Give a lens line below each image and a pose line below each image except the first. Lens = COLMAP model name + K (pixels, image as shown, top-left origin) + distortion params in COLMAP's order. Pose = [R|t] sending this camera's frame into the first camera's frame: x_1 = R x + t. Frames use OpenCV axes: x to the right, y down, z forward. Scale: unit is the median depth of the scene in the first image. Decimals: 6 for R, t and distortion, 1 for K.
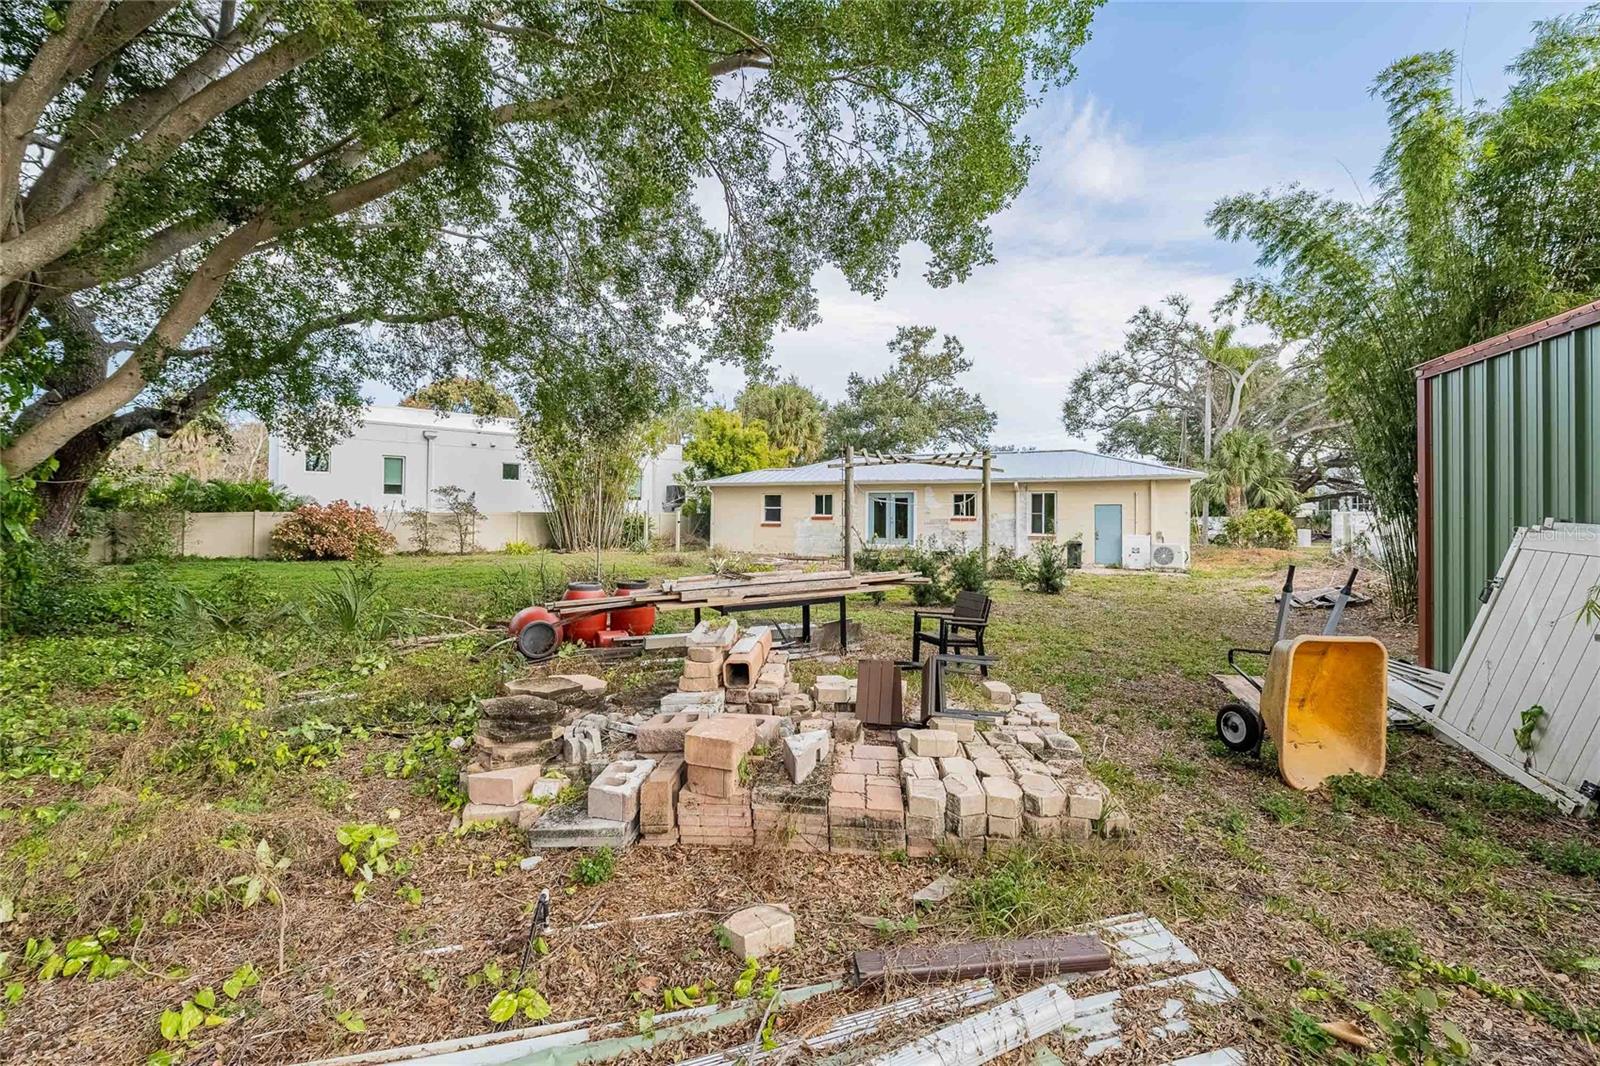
lens RADIAL K [[653.7, 0, 800.1], [0, 653.7, 522.2], [0, 0, 1]] dist [-0.004350, -0.000466]
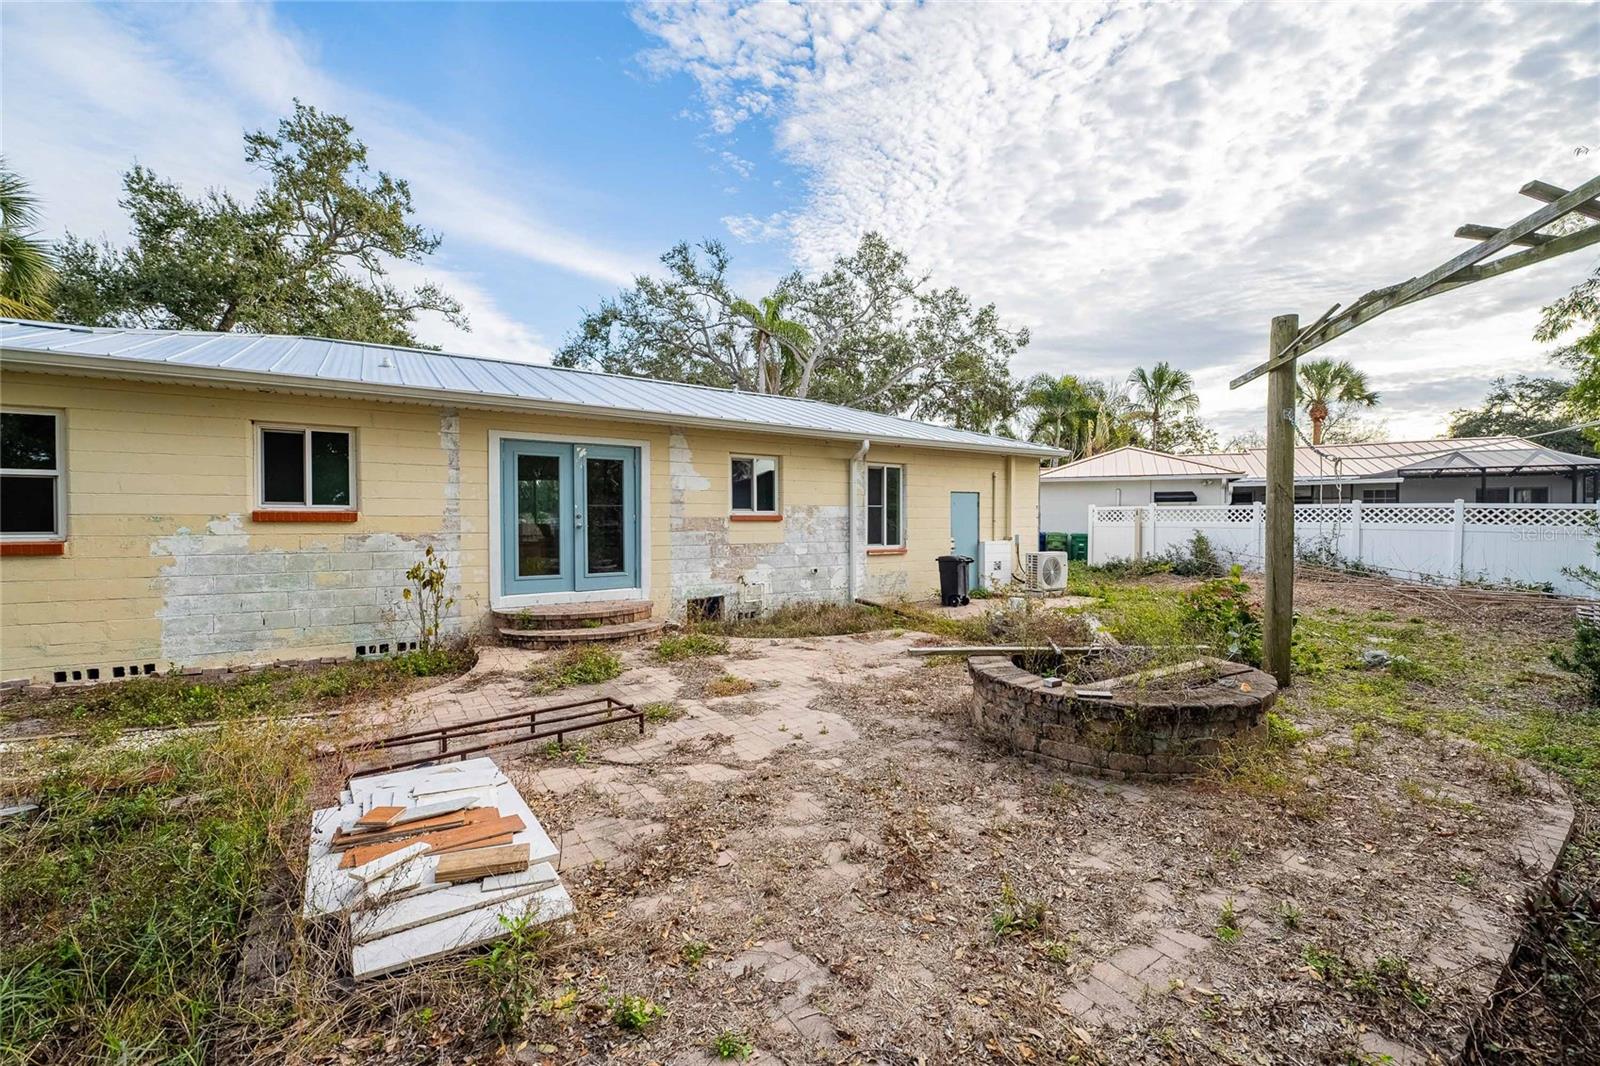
lens RADIAL K [[653.7, 0, 801.1], [0, 653.7, 529.2], [0, 0, 1]] dist [-0.004350, -0.000466]
pose [[0.522572, -0.019068, 0.852382, -0.092363], [0.010992, 0.999817, 0.015627, -0.003846], [-0.852525, 0.001203, 0.522686, 0.725170]]
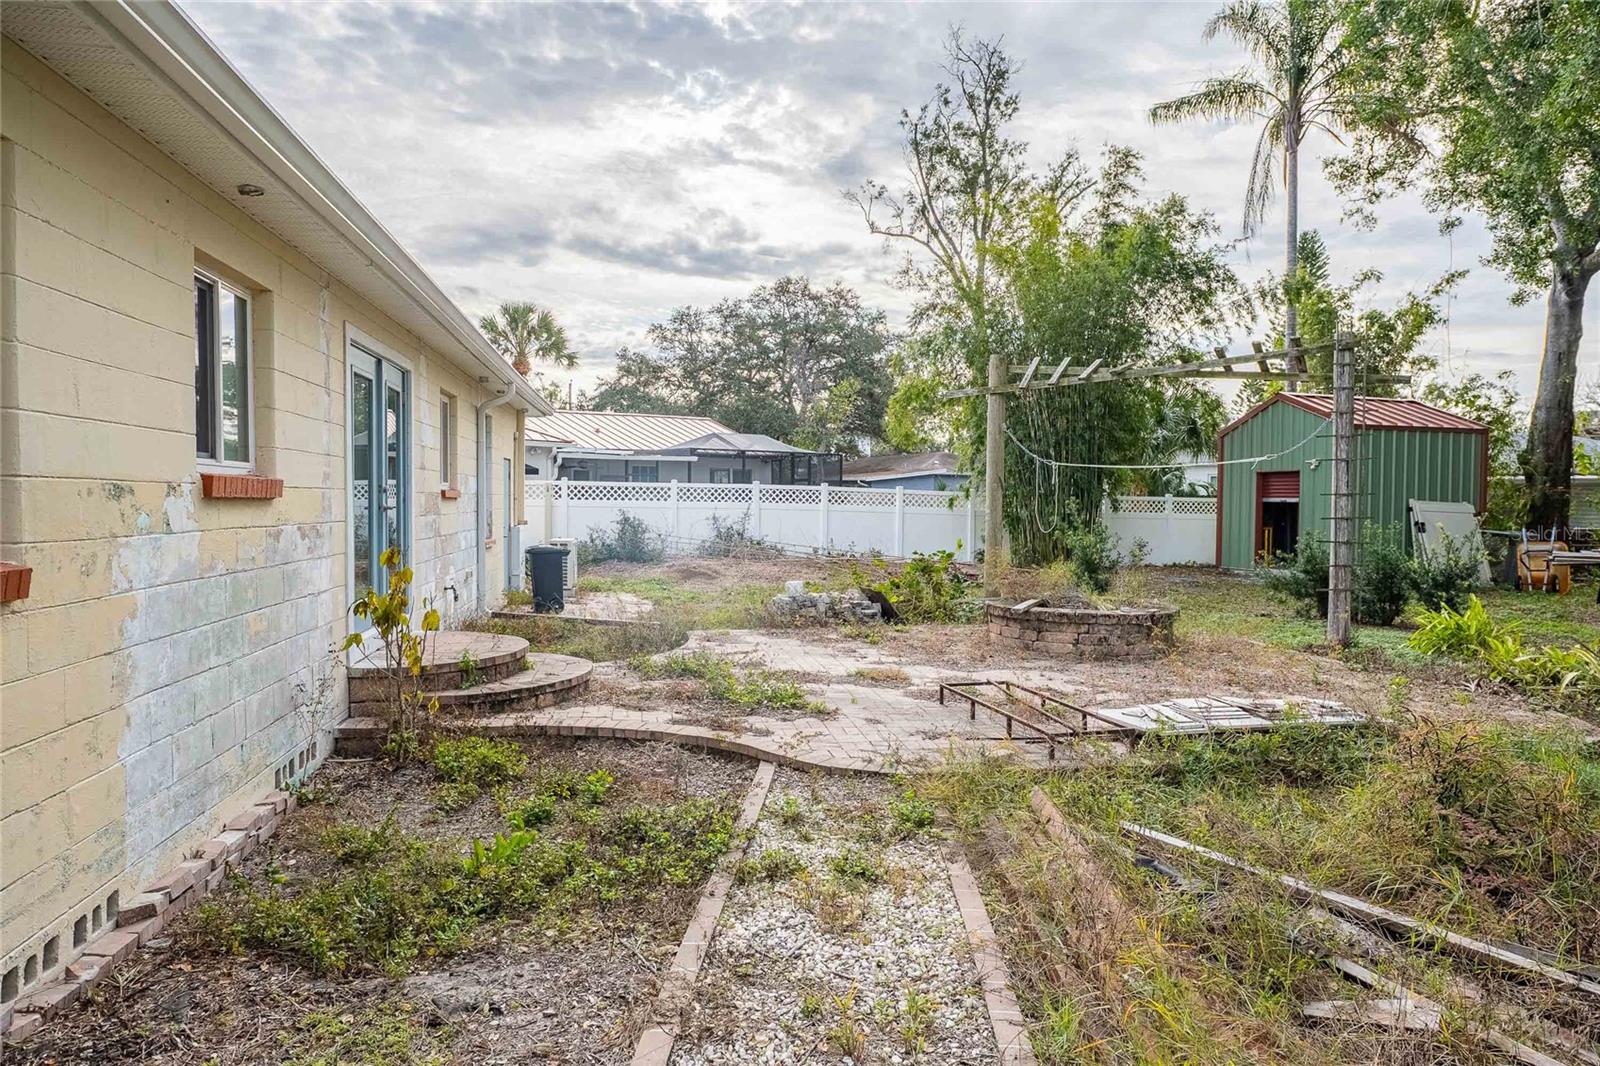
lens RADIAL K [[1100.7, 0, 797.1], [0, 1100.7, 530.7], [0, 0, 1]] dist [-0.002178, -0.000008]
pose [[-0.526141, -0.035930, 0.849638, -0.206381], [-0.006554, 0.999249, 0.038198, -0.007555], [-0.850372, 0.014529, -0.525981, 1.050031]]
